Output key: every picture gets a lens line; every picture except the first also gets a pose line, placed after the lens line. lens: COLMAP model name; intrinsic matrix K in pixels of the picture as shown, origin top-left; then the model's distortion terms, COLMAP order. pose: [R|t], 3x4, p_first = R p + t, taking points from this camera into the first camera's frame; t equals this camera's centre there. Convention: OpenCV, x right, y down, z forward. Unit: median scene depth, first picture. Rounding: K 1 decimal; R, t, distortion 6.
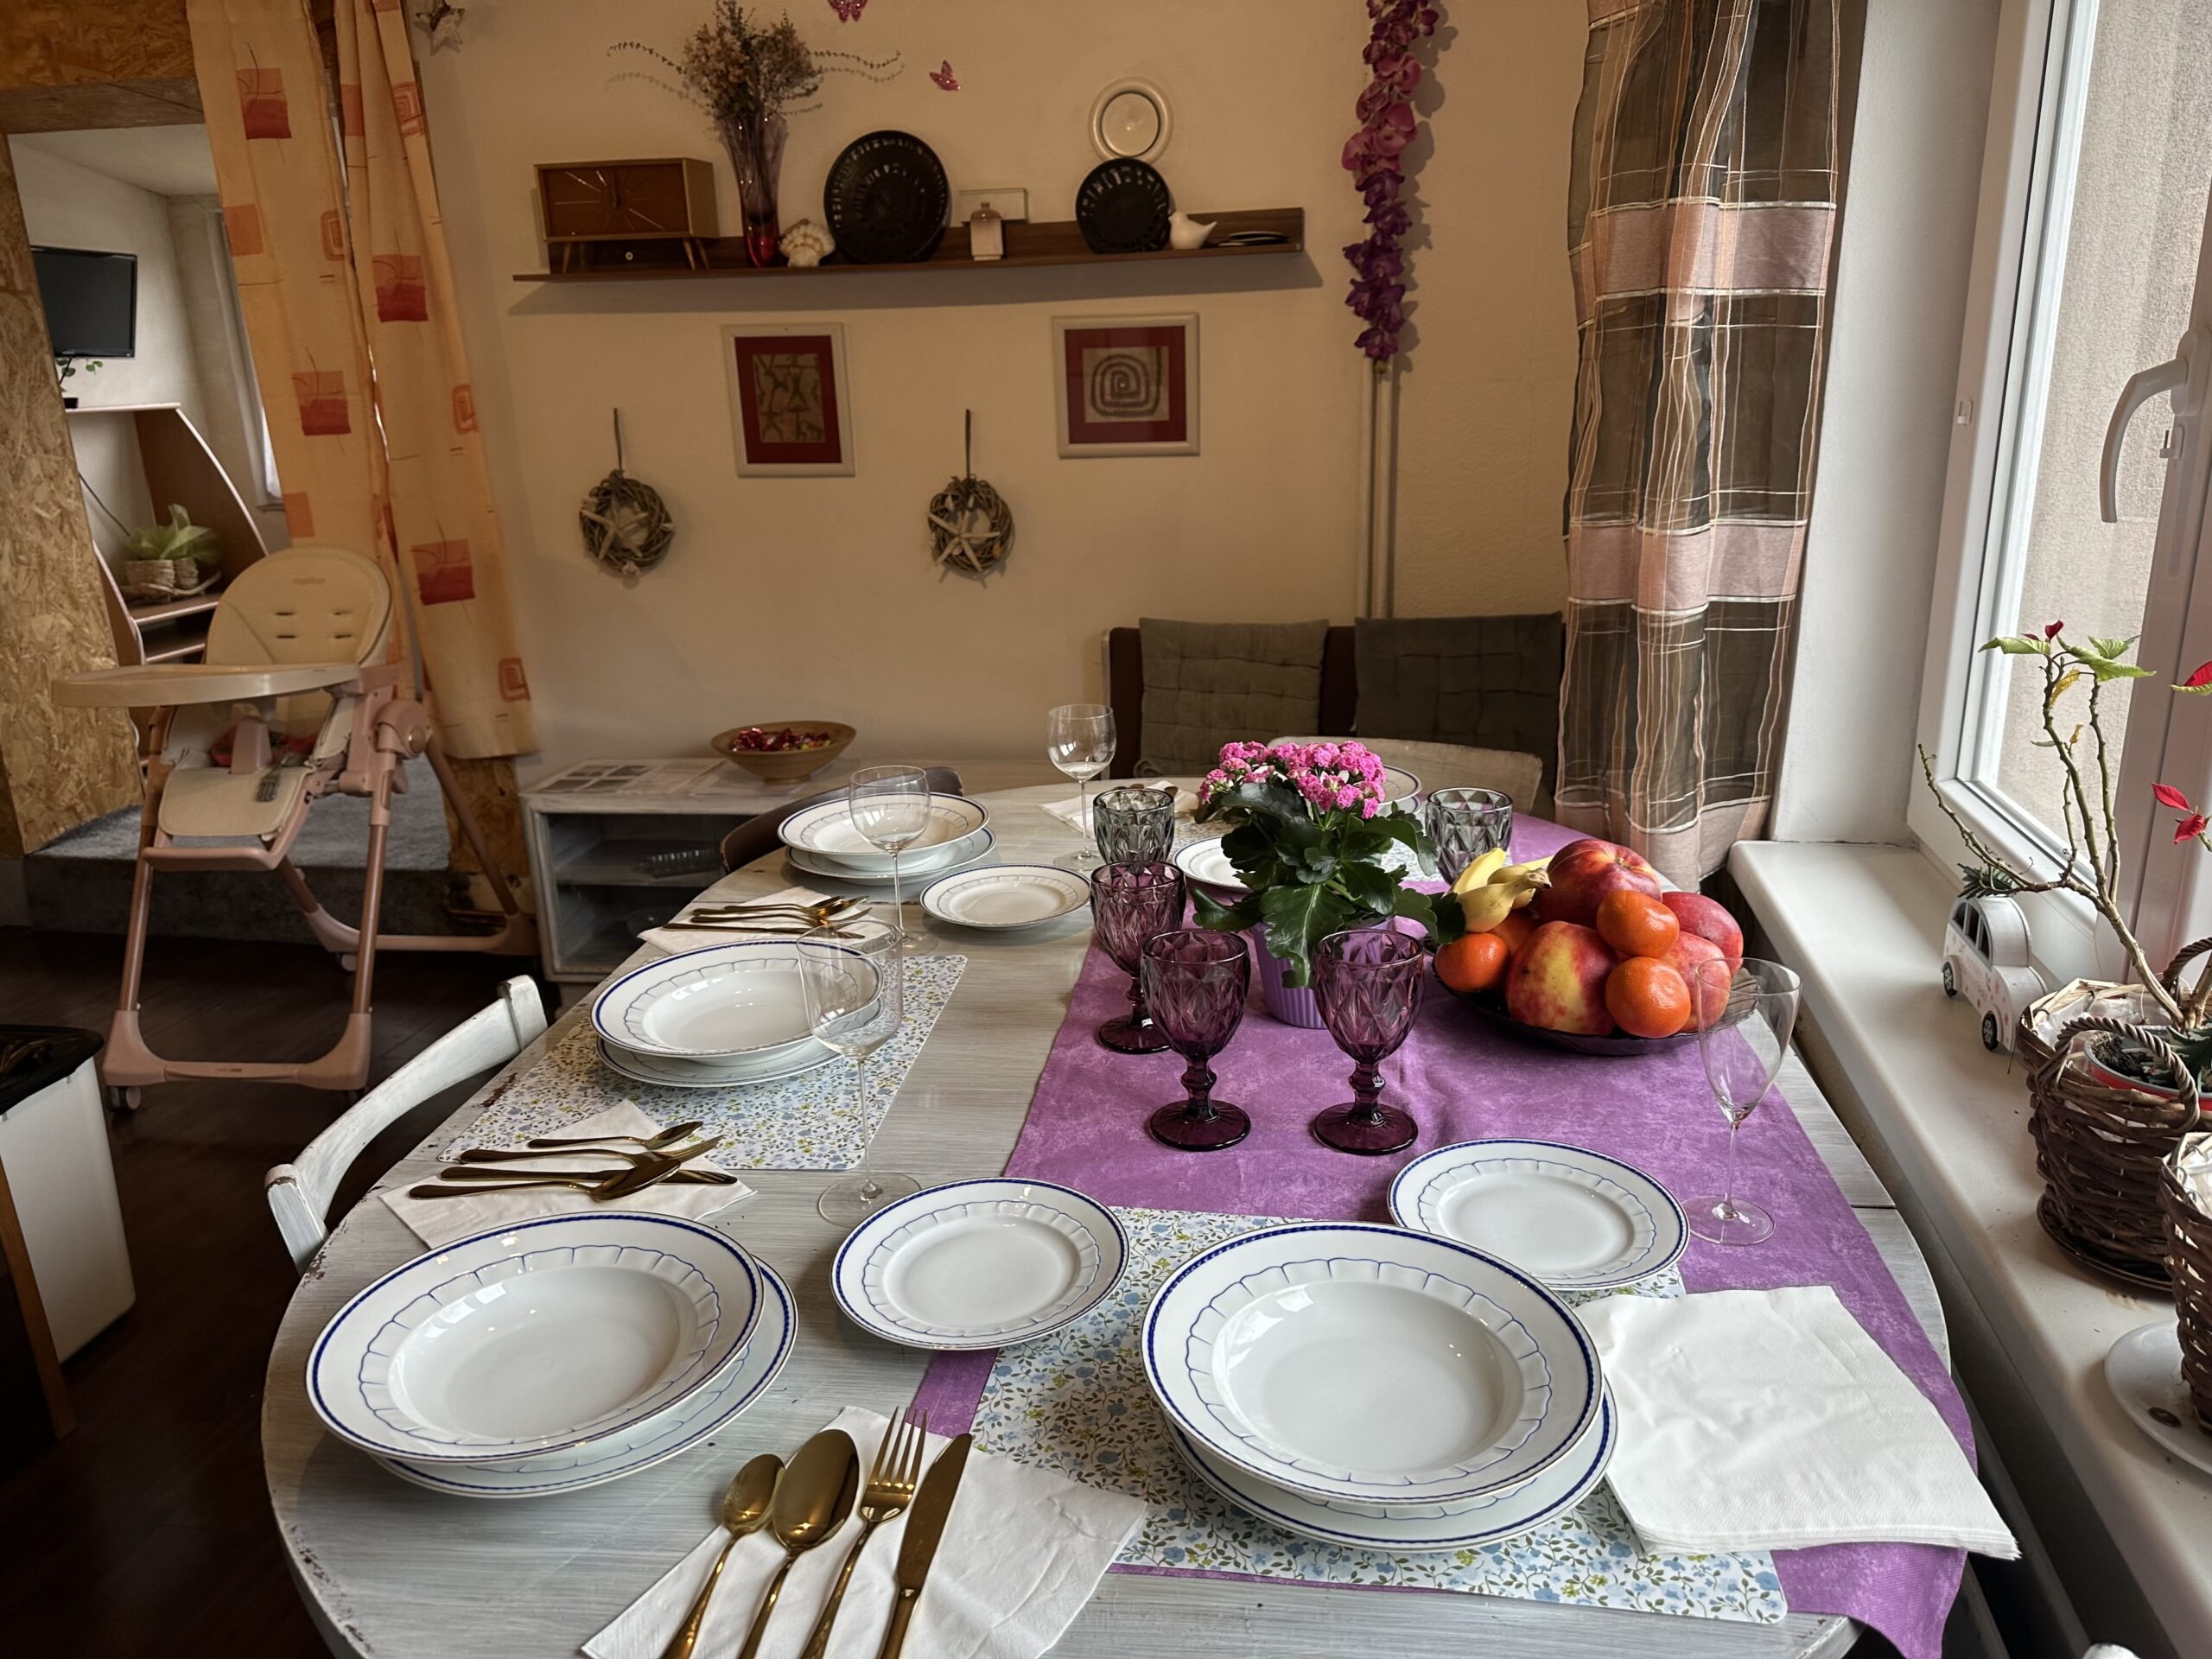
lens RADIAL K [[1580.6, 0, 1106.0], [0, 1580.6, 829.5], [0, 0, 1]] dist [0.054459, -0.085295]
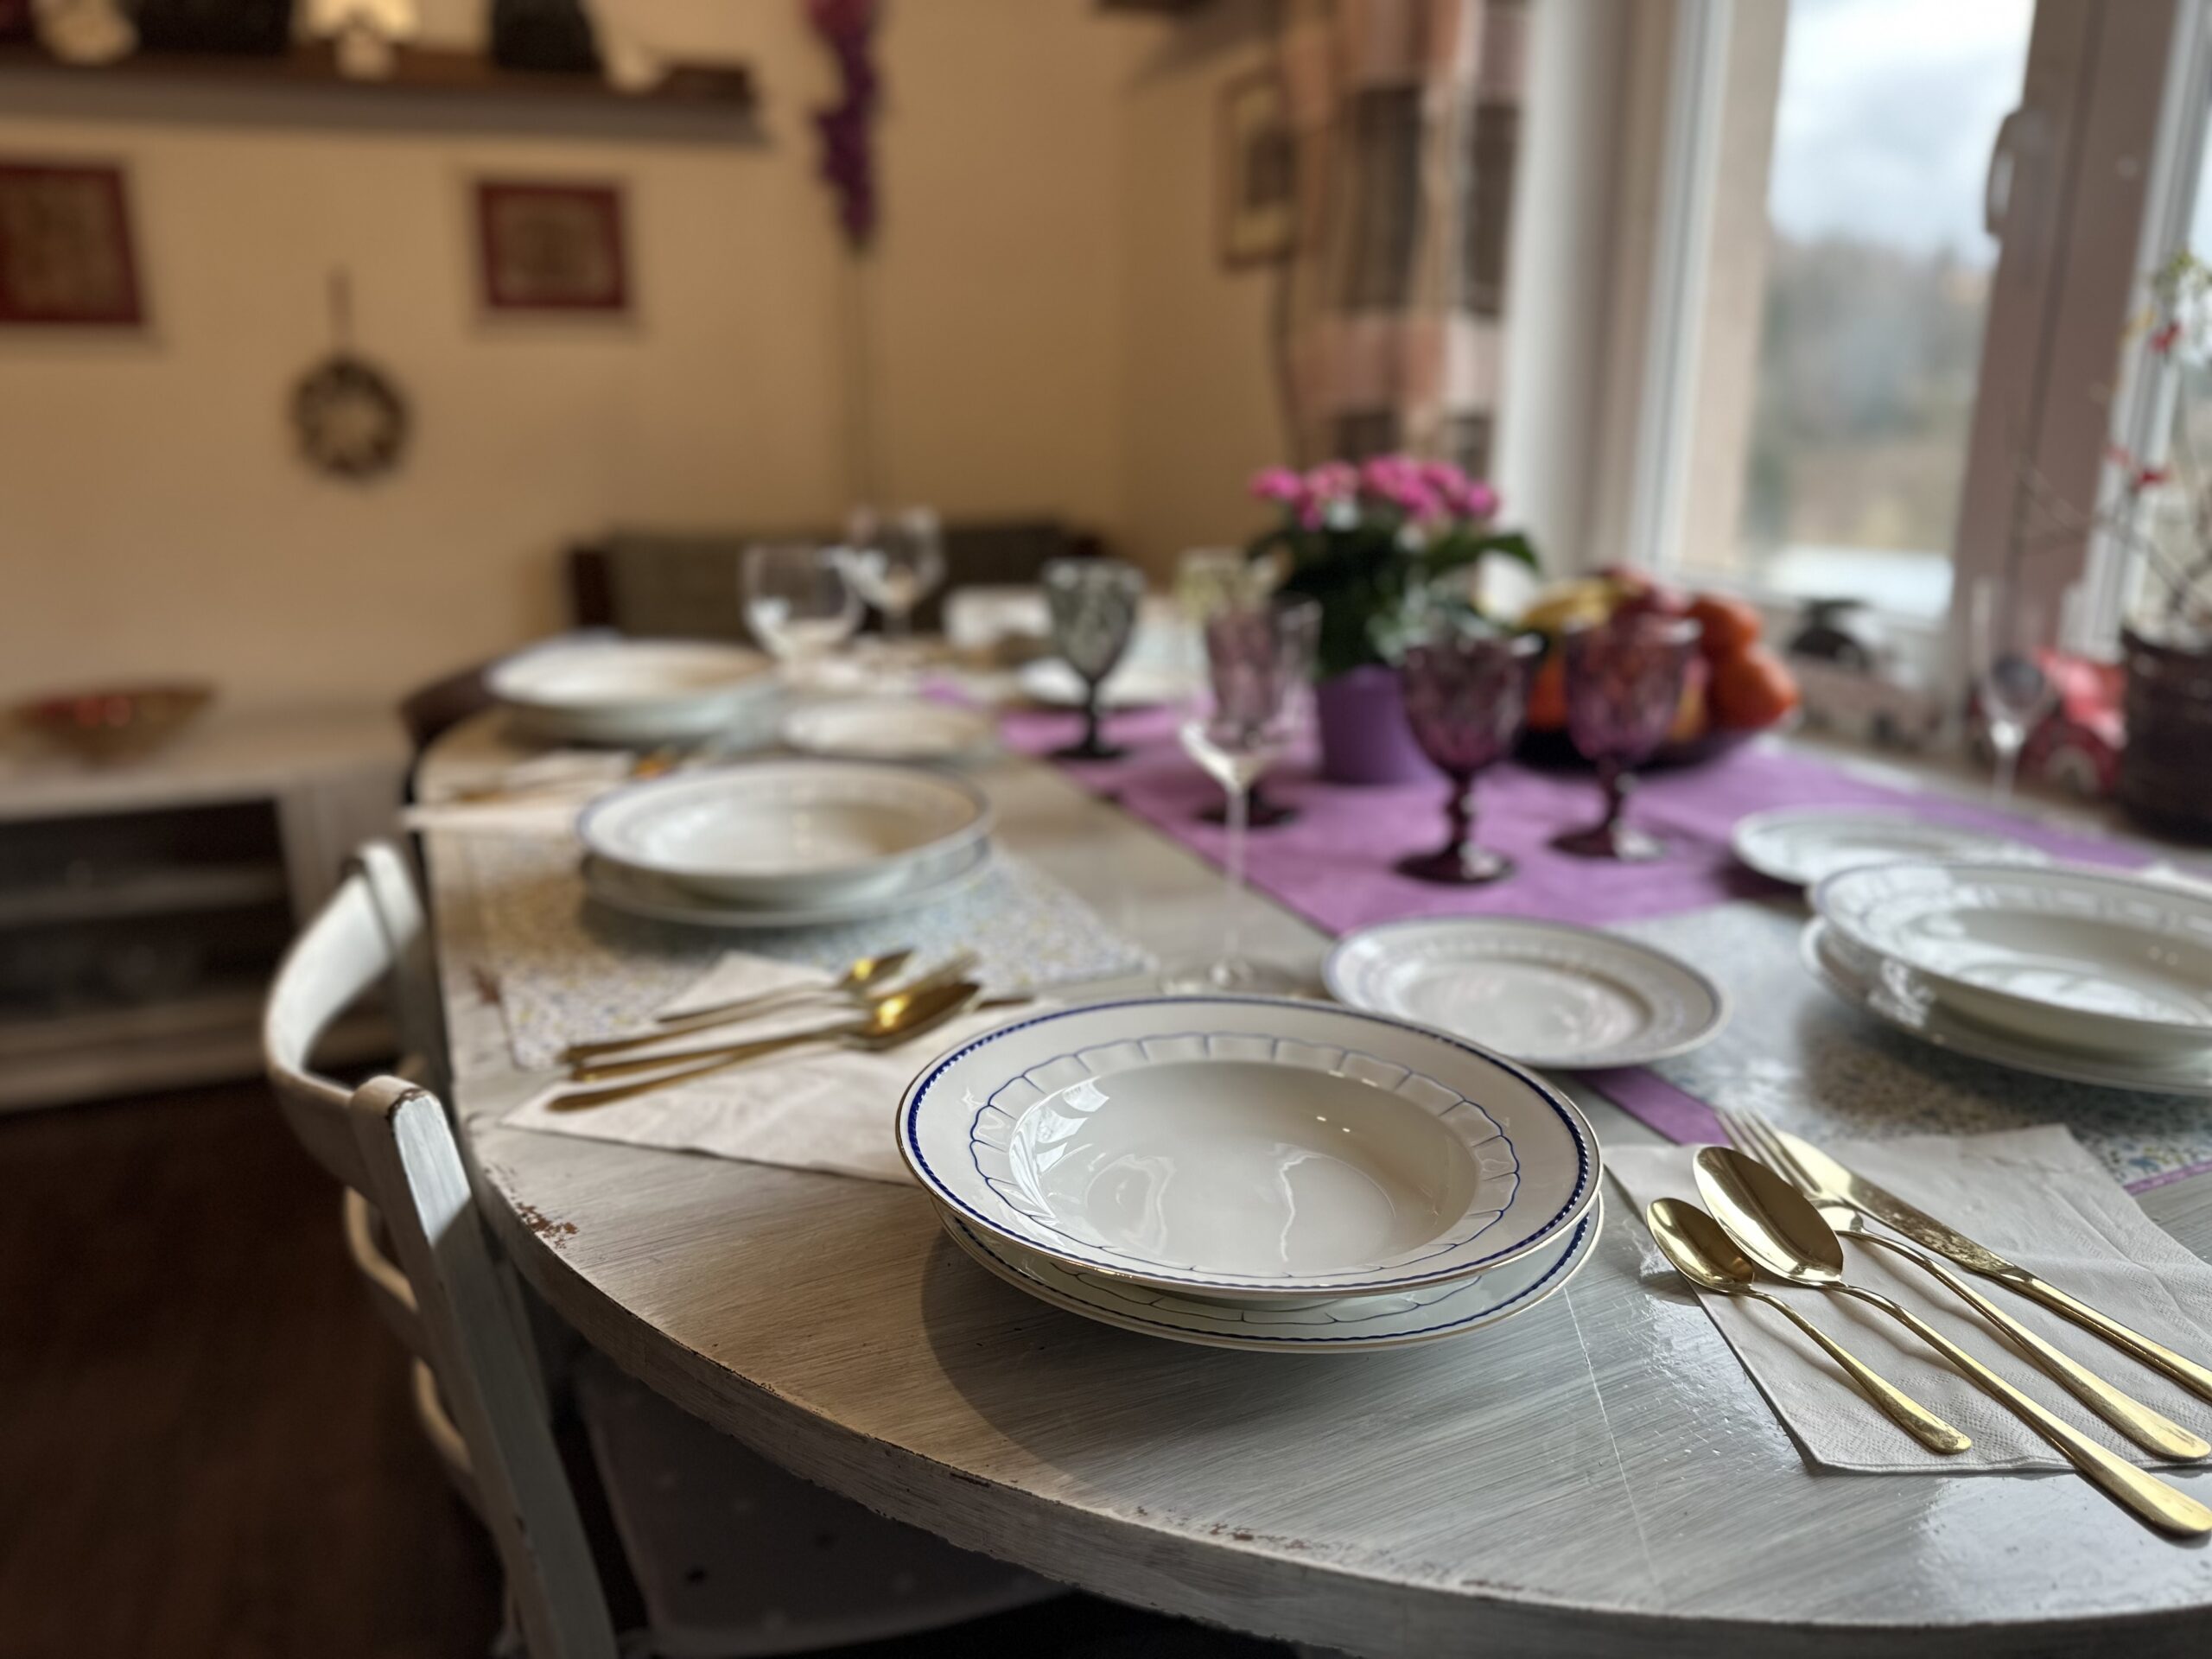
lens RADIAL K [[1607.3, 0, 1106.0], [0, 1607.3, 829.5], [0, 0, 1]] dist [-0.004645, -0.008929]
pose [[0.852459, -0.106644, 0.511802, -0.584646], [0.119323, 0.992822, 0.008128, 0.151911], [-0.508996, 0.054141, 0.859065, 0.392600]]
